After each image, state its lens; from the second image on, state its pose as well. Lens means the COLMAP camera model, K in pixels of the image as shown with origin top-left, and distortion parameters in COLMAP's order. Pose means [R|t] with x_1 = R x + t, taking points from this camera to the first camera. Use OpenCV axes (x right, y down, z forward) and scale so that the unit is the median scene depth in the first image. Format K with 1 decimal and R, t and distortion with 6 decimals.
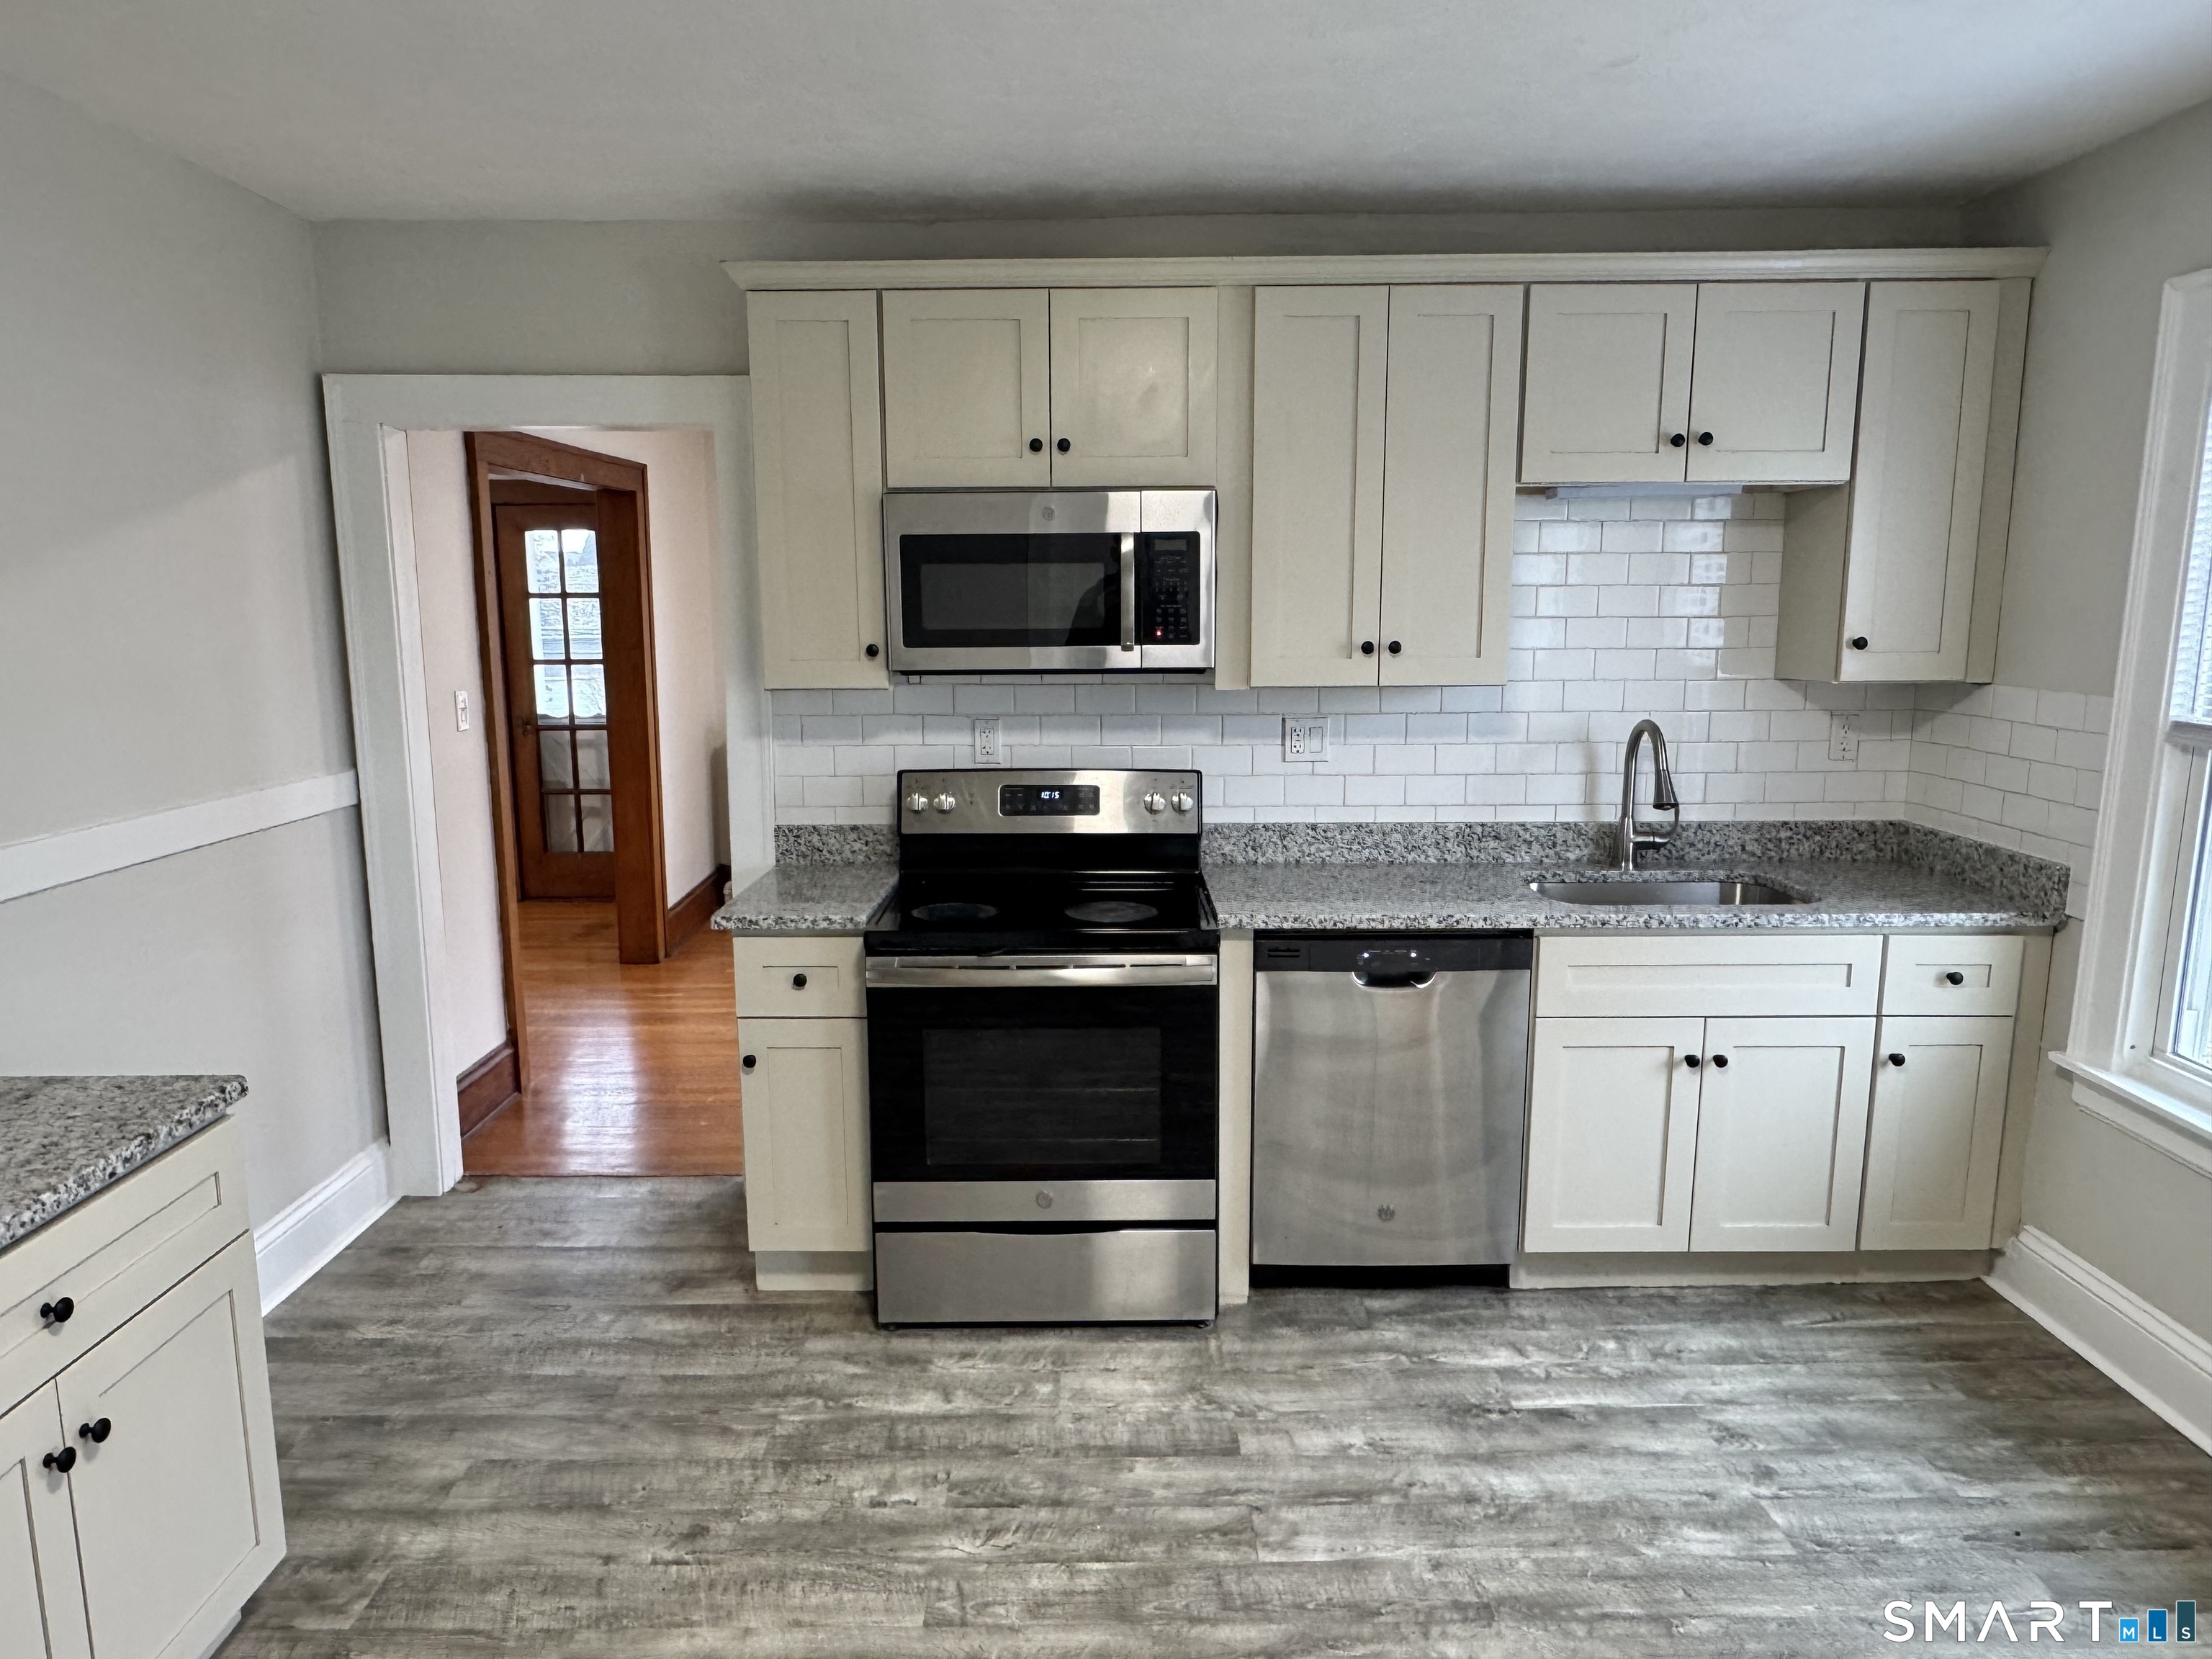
lens RADIAL K [[1407.9, 0, 1102.6], [0, 1407.9, 844.8], [0, 0, 1]] dist [-0.004067, 0.003042]
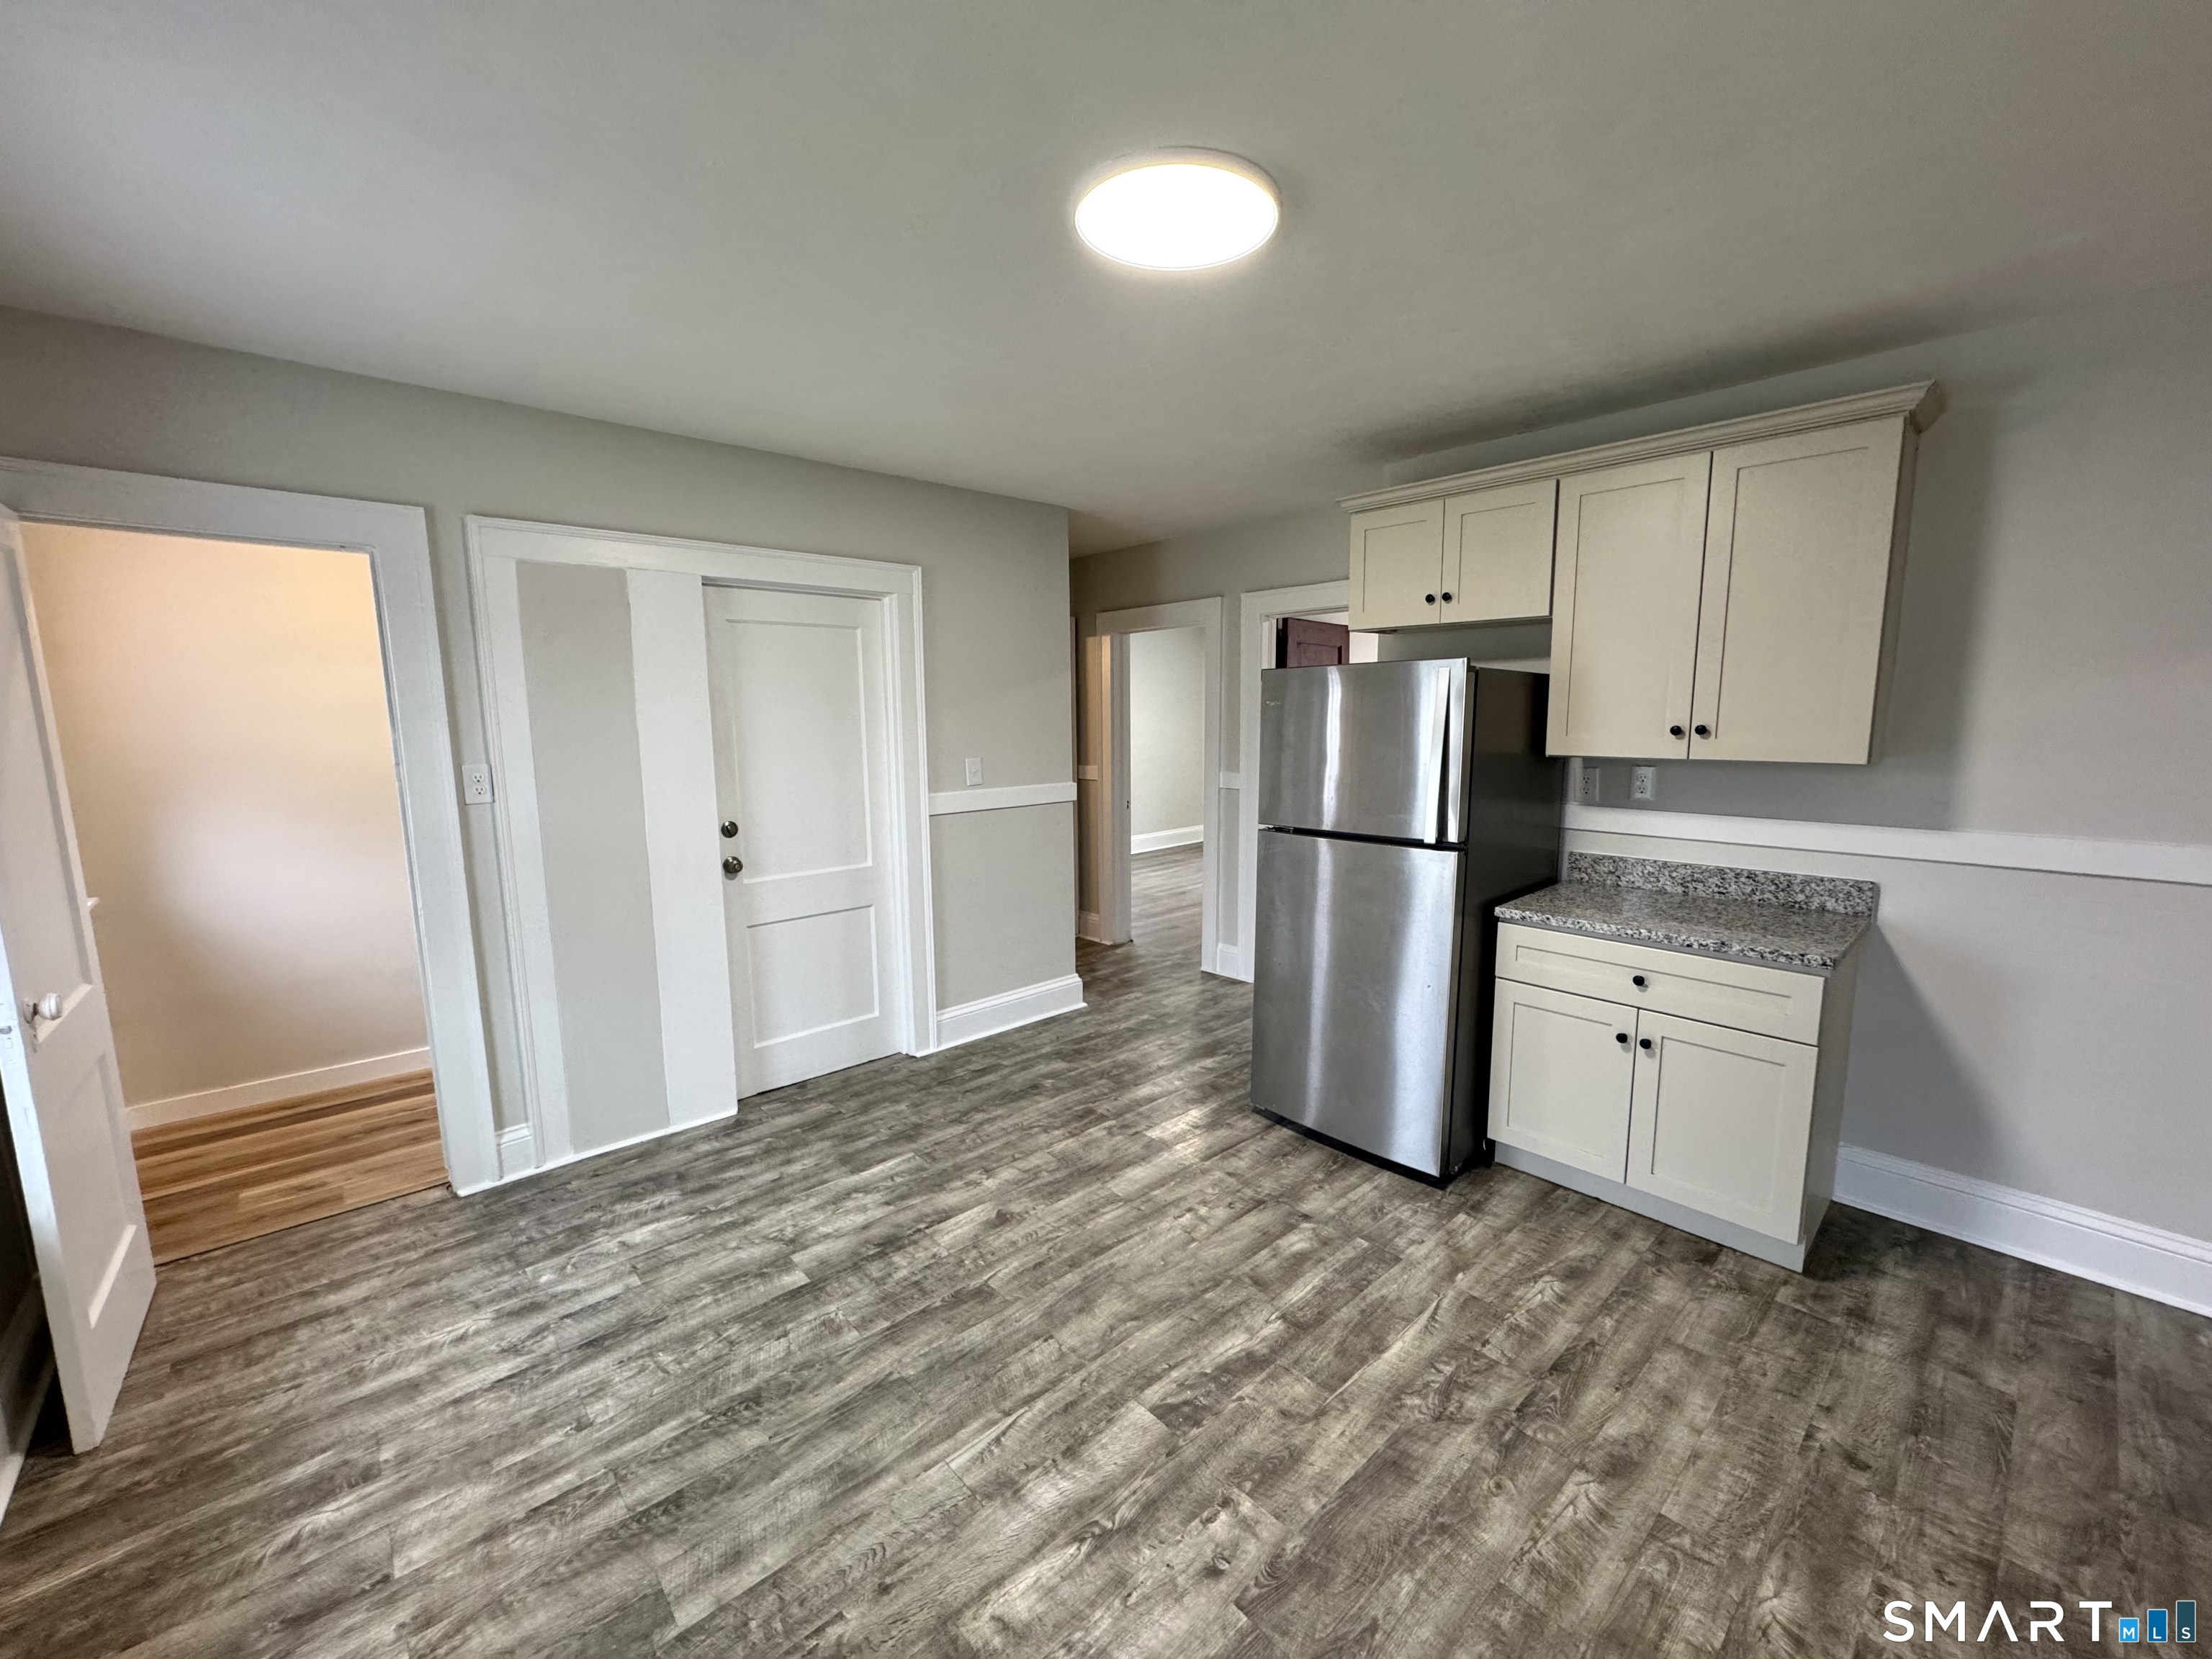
lens RADIAL K [[878.3, 0, 1097.3], [0, 878.3, 821.2], [0, 0, 1]] dist [-0.000935, 0.000226]
pose [[-0.747340, 0.097157, -0.657300, 0.481220], [-0.103945, 0.959976, 0.260080, -0.116140], [0.656261, 0.262691, -0.707329, 0.757498]]
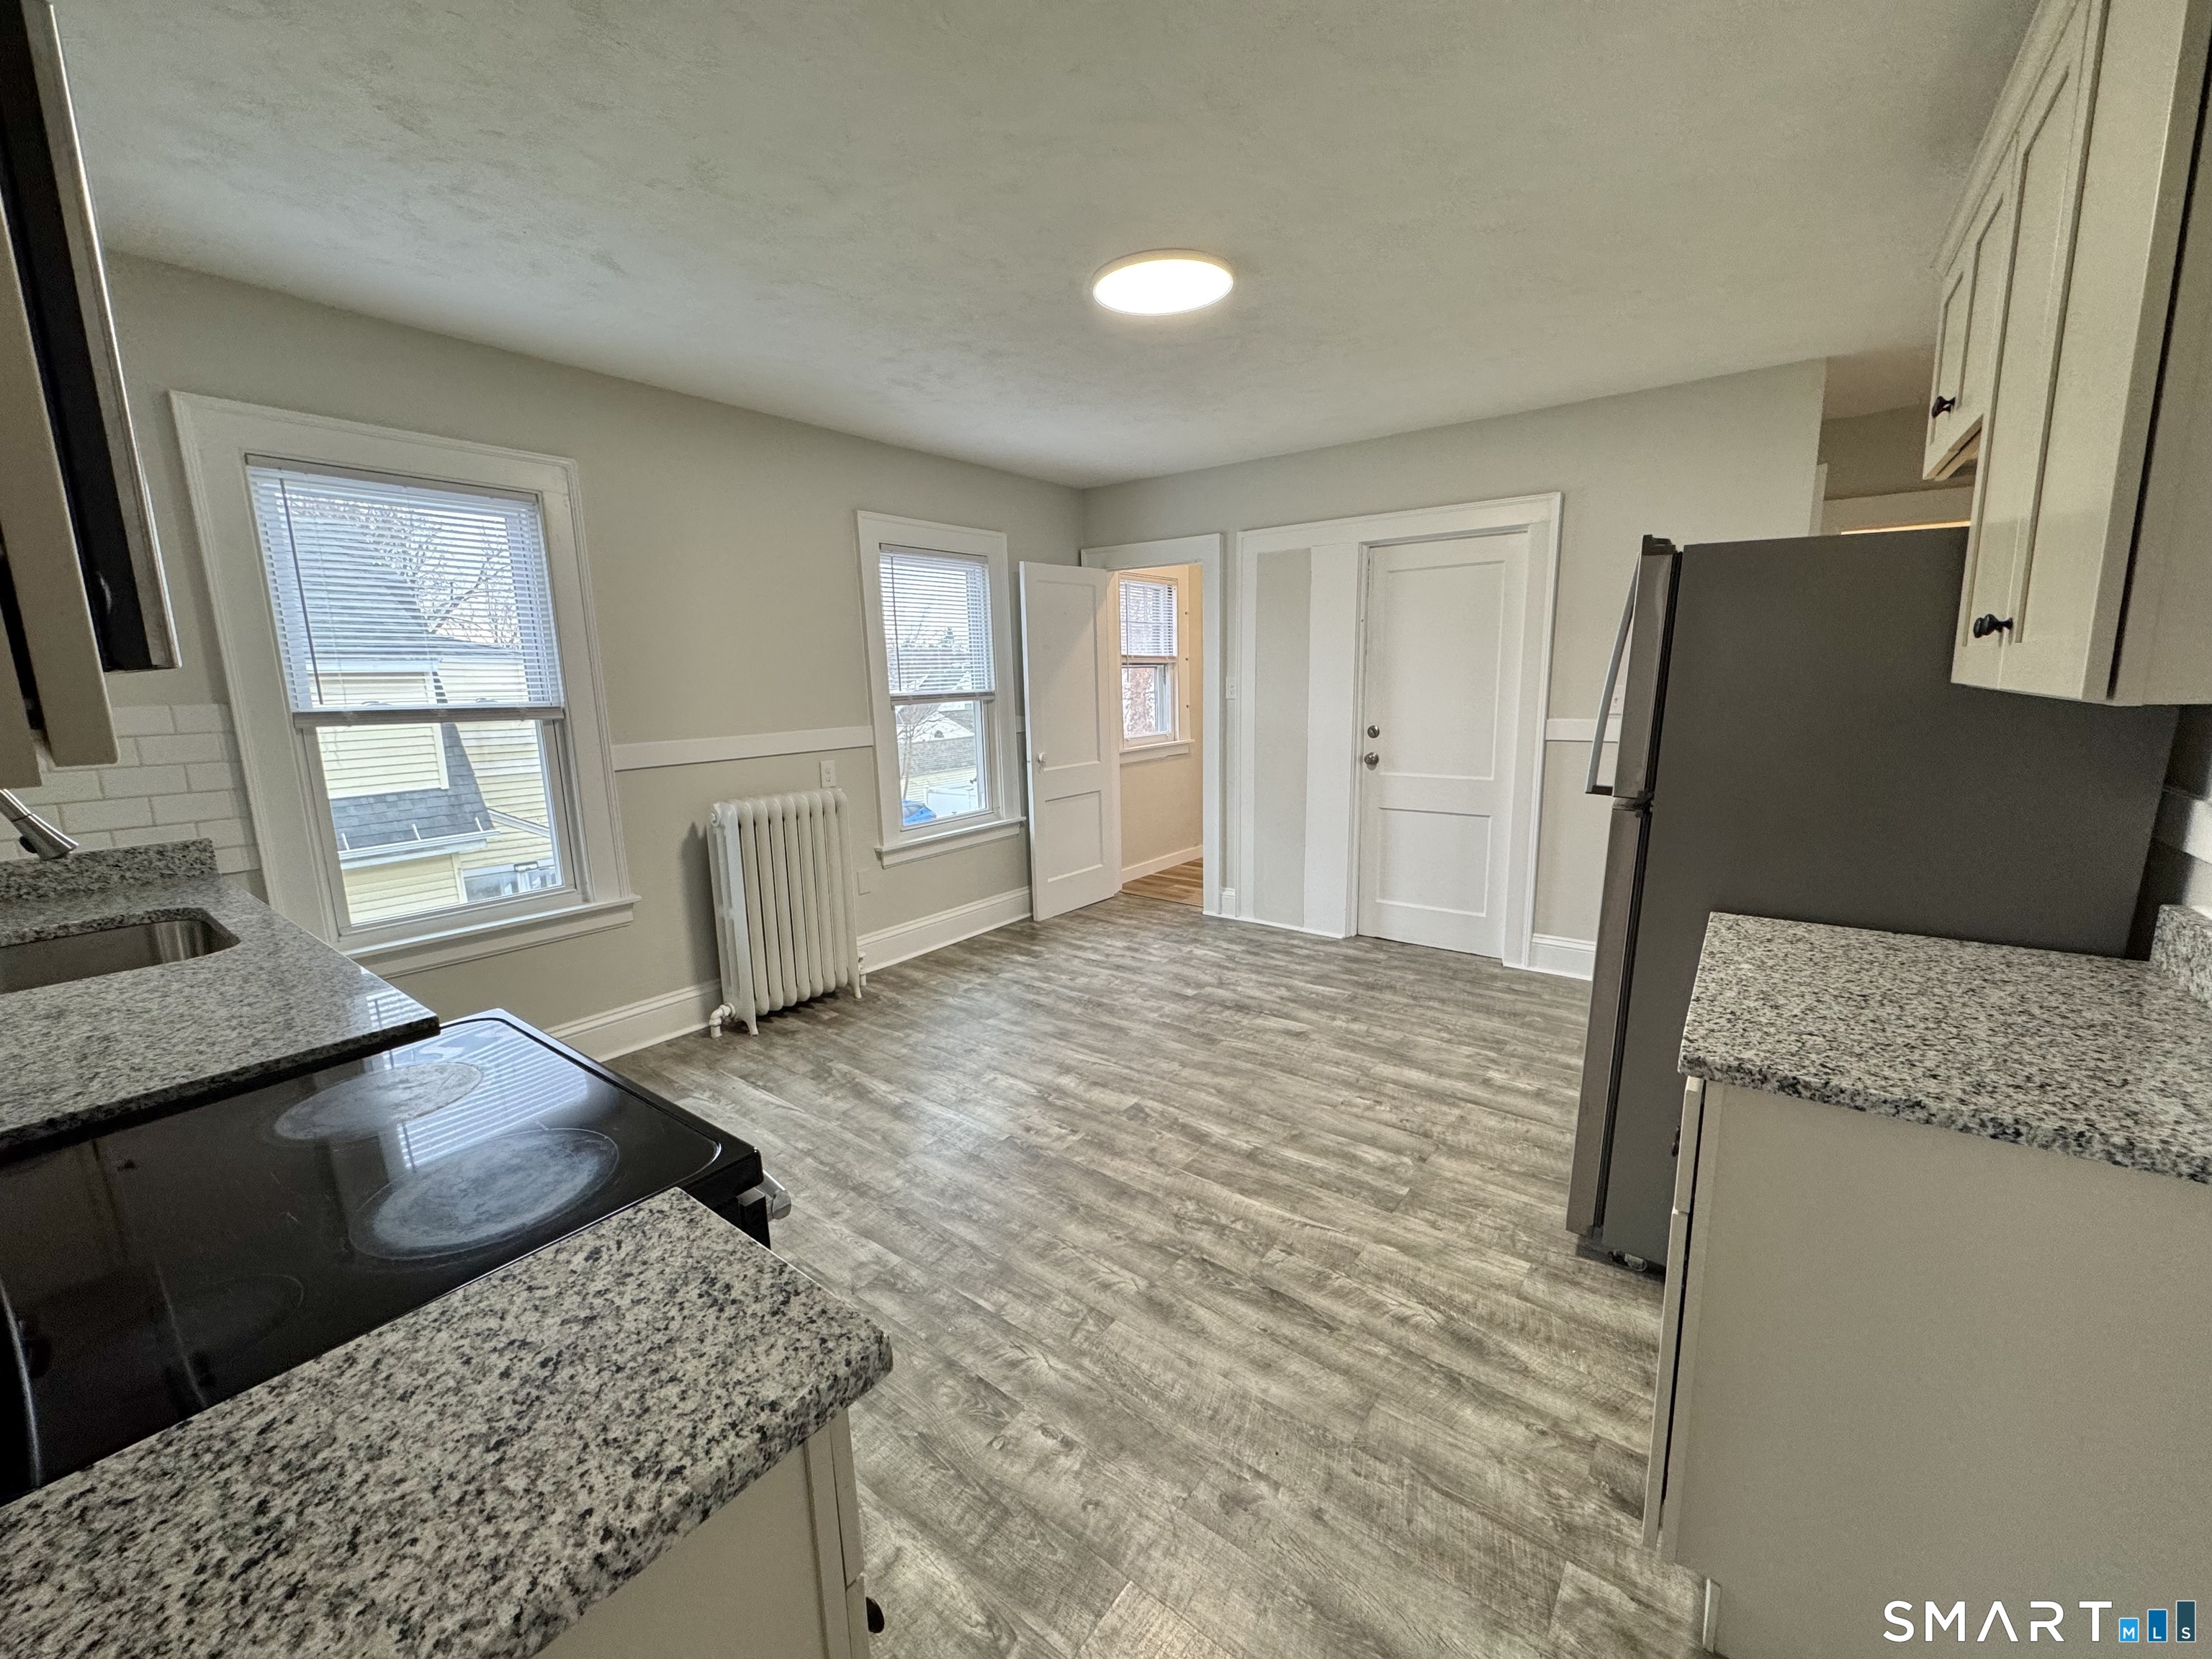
lens RADIAL K [[878.3, 0, 1111.6], [0, 878.3, 829.0], [0, 0, 1]] dist [-0.000935, 0.000226]
pose [[-0.794593, -0.085480, 0.601095, -0.435955], [0.131544, 0.942285, 0.307889, -0.126672], [-0.592720, 0.323717, -0.737489, 1.065577]]
